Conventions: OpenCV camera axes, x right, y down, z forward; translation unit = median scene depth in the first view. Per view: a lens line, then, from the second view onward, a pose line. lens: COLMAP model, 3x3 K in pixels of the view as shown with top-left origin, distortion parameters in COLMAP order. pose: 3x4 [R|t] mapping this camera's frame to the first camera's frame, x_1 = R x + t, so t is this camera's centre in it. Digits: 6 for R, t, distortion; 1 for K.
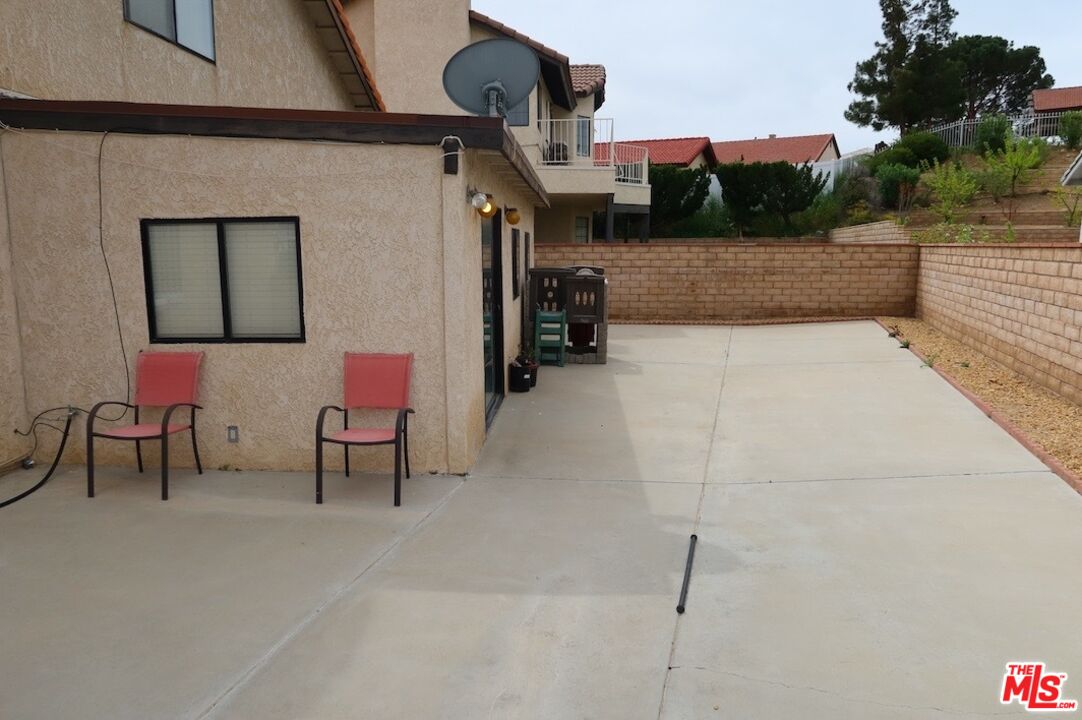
lens RADIAL K [[768.4, 0, 541.0], [0, 768.4, 360.0], [0, 0, 1]] dist [-0.022127, 0.001799]
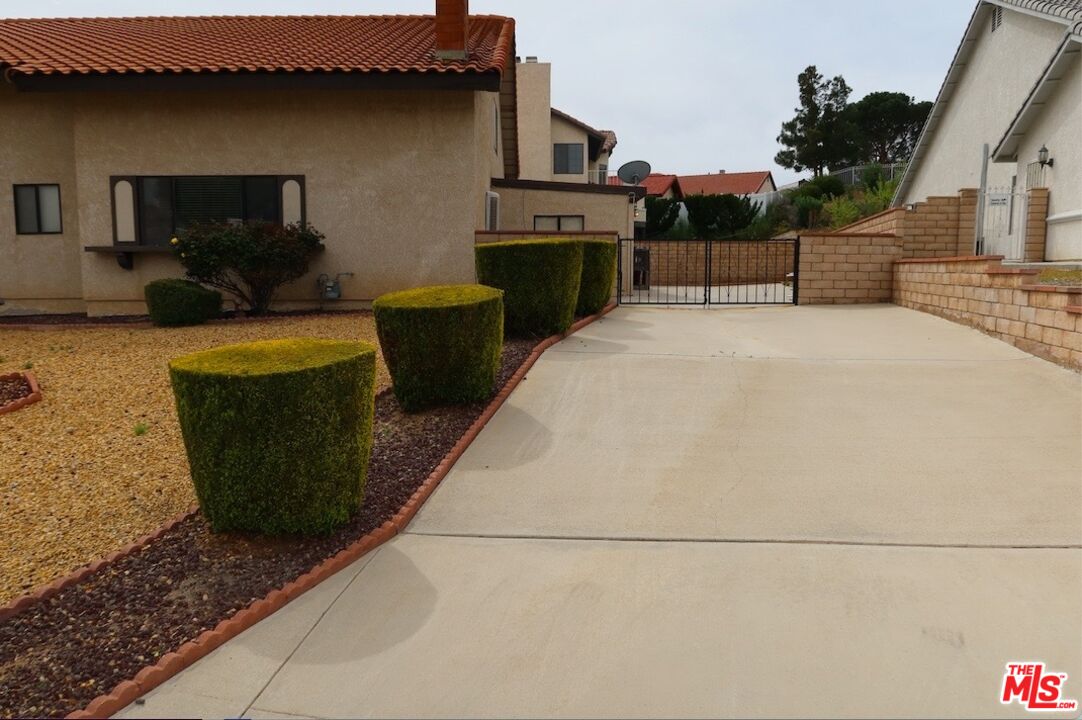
lens RADIAL K [[768.4, 0, 541.0], [0, 768.4, 360.0], [0, 0, 1]] dist [-0.022127, 0.001799]
pose [[0.998233, -0.001783, 0.059401, -0.110677], [0.003658, 0.999498, -0.031459, 0.085401], [-0.059315, 0.031621, 0.997738, -0.359624]]
